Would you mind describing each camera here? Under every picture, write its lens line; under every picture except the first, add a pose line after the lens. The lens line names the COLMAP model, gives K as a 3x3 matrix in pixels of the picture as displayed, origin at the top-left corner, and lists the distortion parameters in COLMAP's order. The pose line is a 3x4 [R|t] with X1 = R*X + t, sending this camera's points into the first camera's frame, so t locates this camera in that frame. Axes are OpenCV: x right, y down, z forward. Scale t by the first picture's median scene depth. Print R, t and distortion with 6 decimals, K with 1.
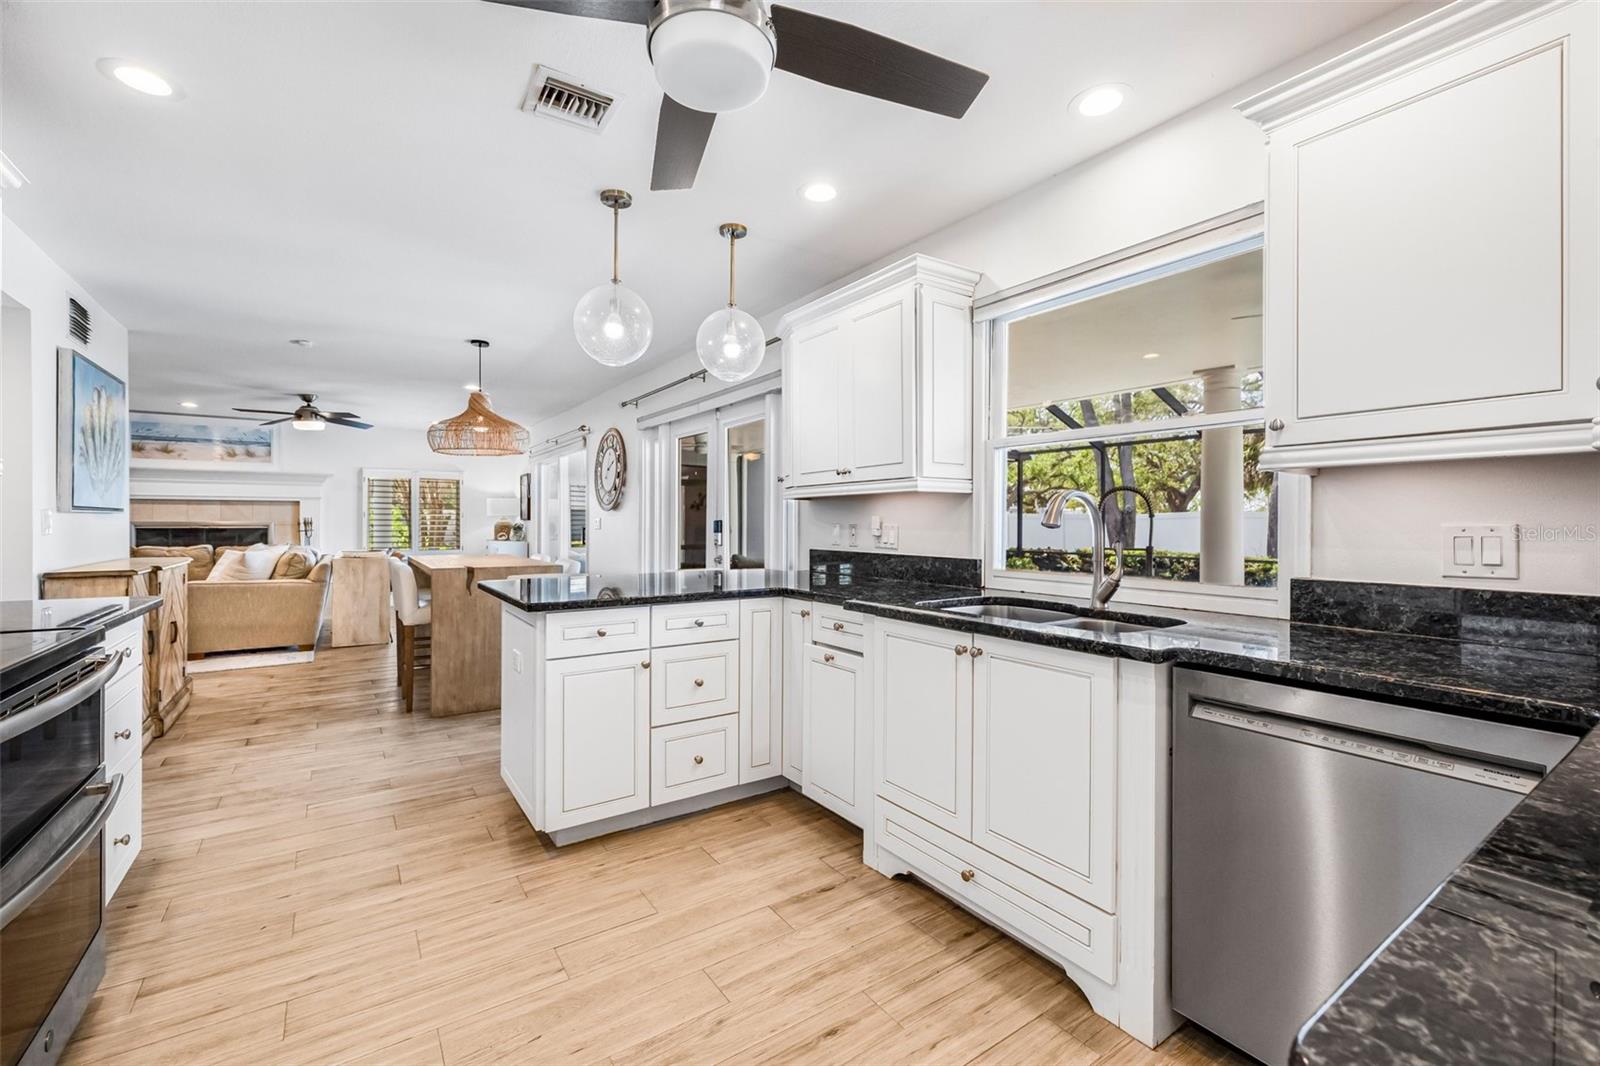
lens RADIAL K [[678.9, 0, 800.6], [0, 678.9, 524.6], [0, 0, 1]] dist [-0.000485, -0.000033]
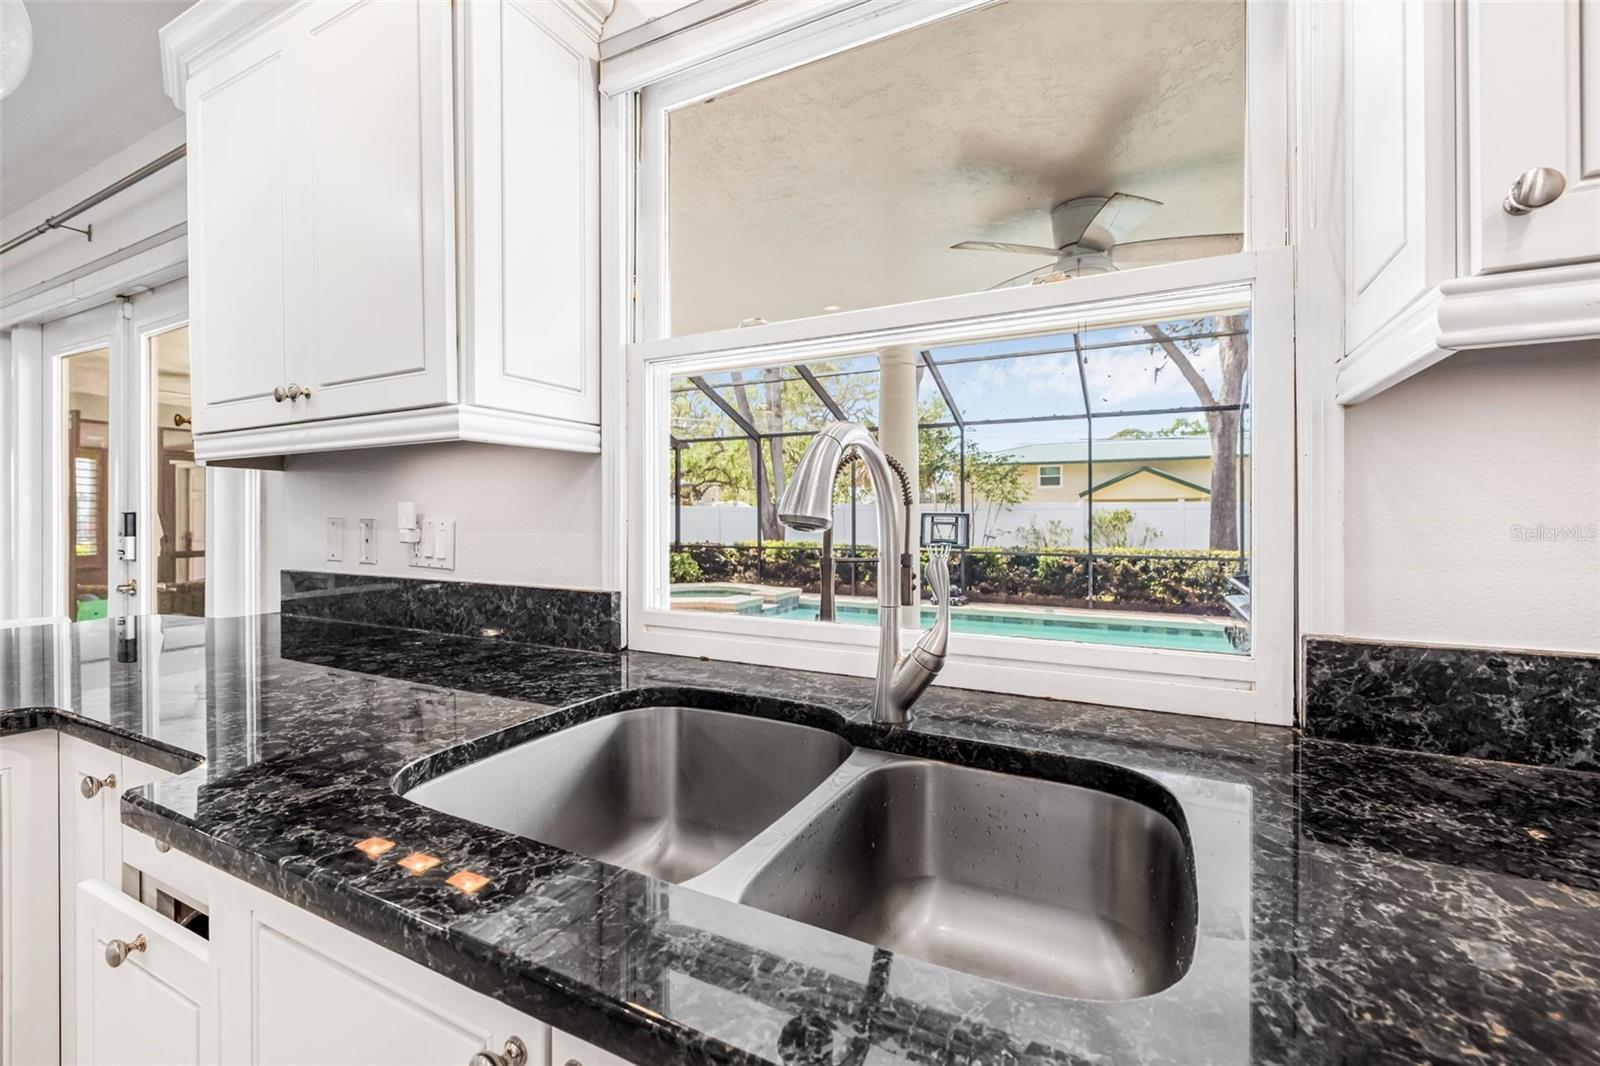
lens RADIAL K [[678.9, 0, 791.7], [0, 678.9, 517.1], [0, 0, 1]] dist [-0.000485, -0.000033]
pose [[0.885841, -0.007534, 0.463927, 0.051482], [0.008195, 0.999966, 0.000592, 0.000354], [-0.463916, 0.003277, 0.885873, 0.180653]]
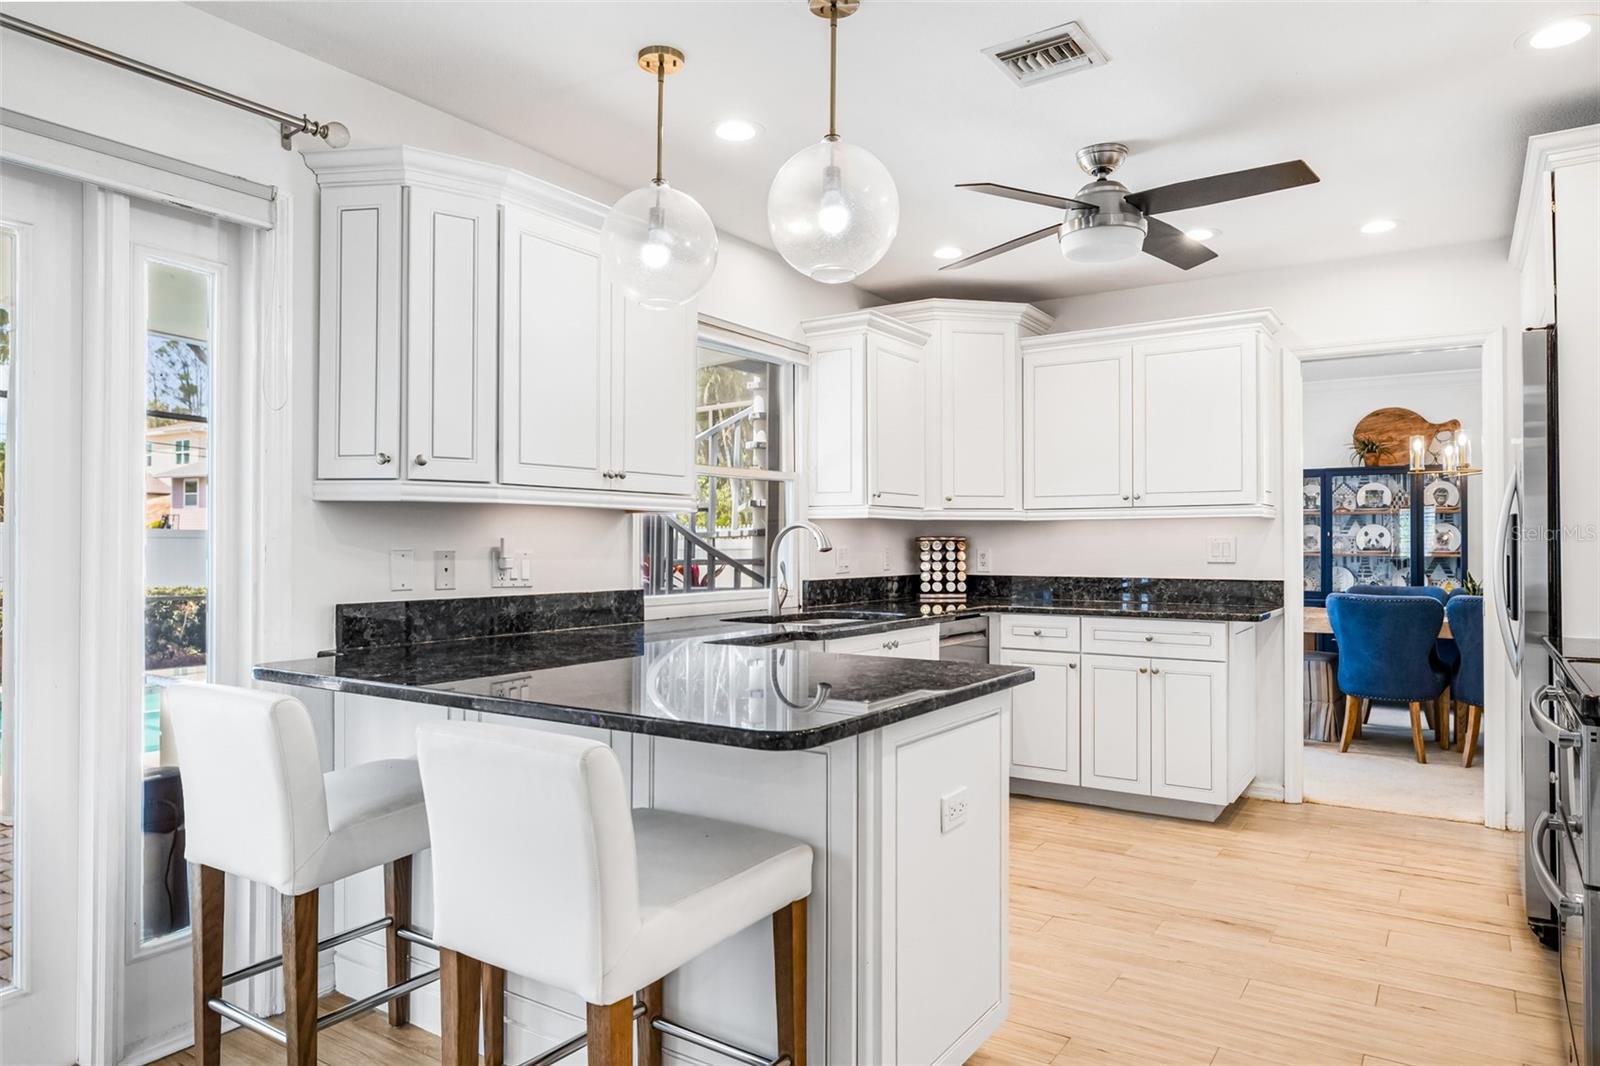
lens RADIAL K [[999.8, 0, 797.3], [0, 999.8, 524.6], [0, 0, 1]] dist [0.000668, -0.000286]
pose [[-0.380322, 0.015573, 0.924723, -0.363009], [0.001199, 0.999866, -0.016346, -0.002866], [-0.924853, -0.005108, -0.380290, 0.463394]]
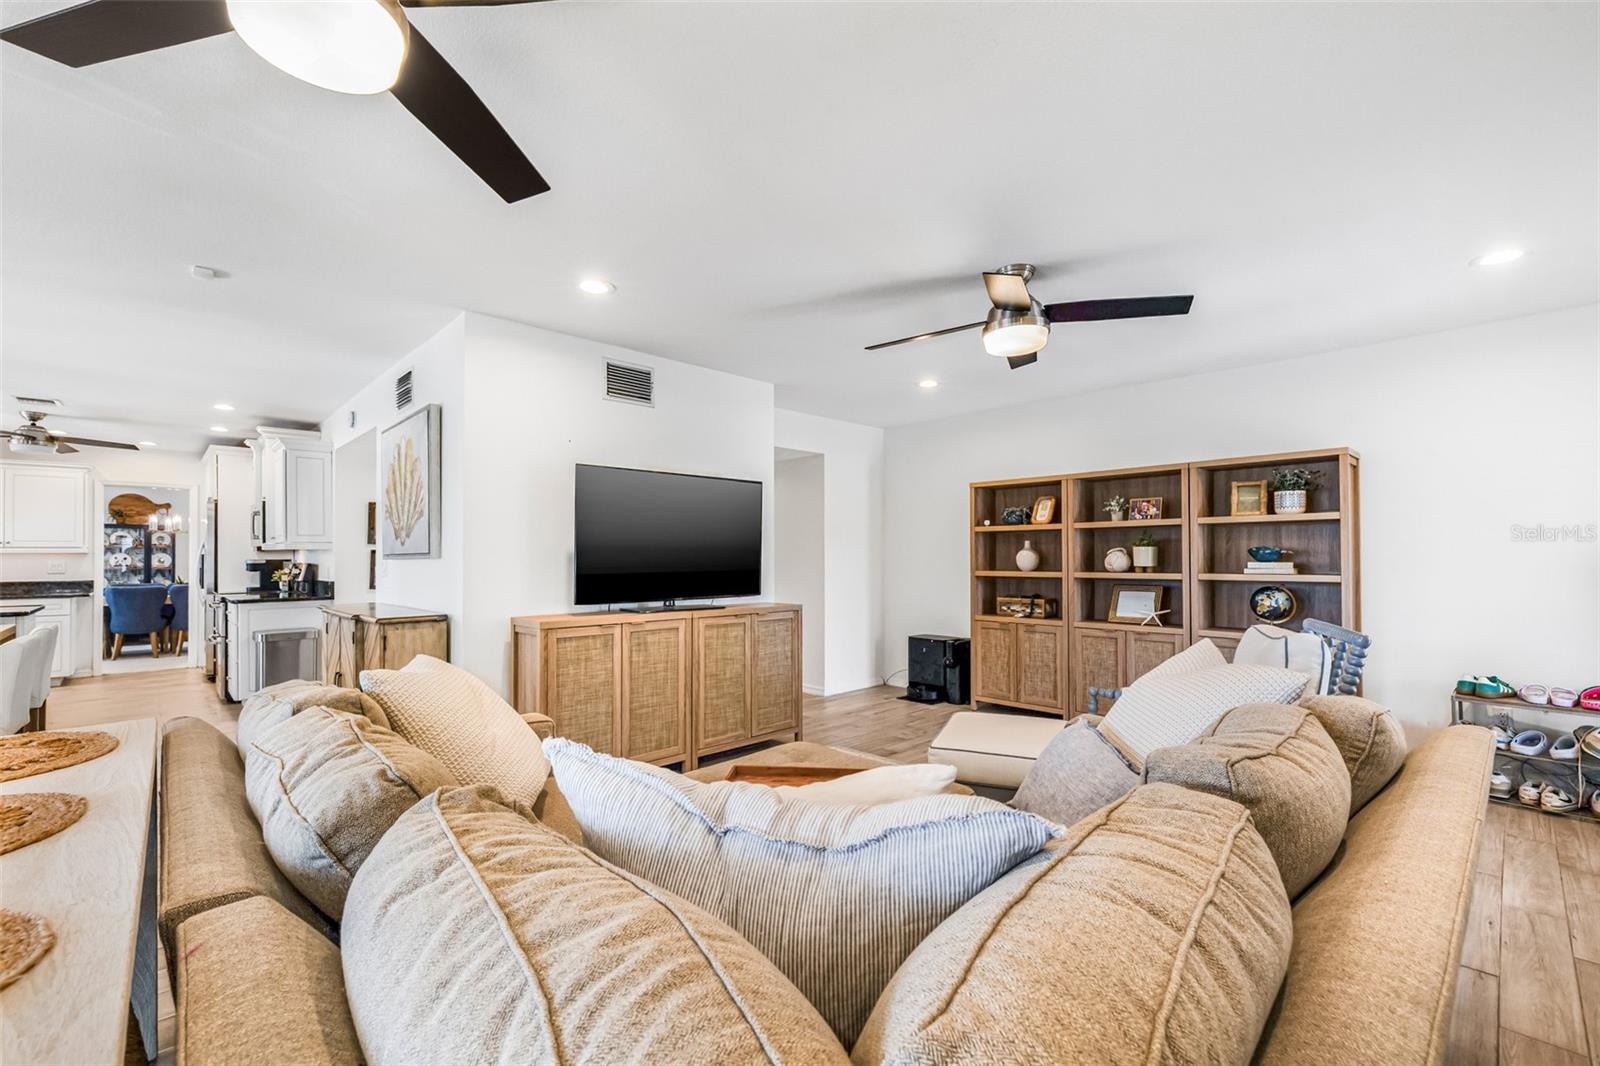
lens RADIAL K [[678.9, 0, 793.9], [0, 678.9, 554.9], [0, 0, 1]] dist [-0.000485, -0.000033]
pose [[-0.985940, 0.003248, -0.167068, -0.703382], [0.003272, 0.999995, 0.000135, -0.010814], [0.167067, -0.000414, -0.985945, 1.029614]]
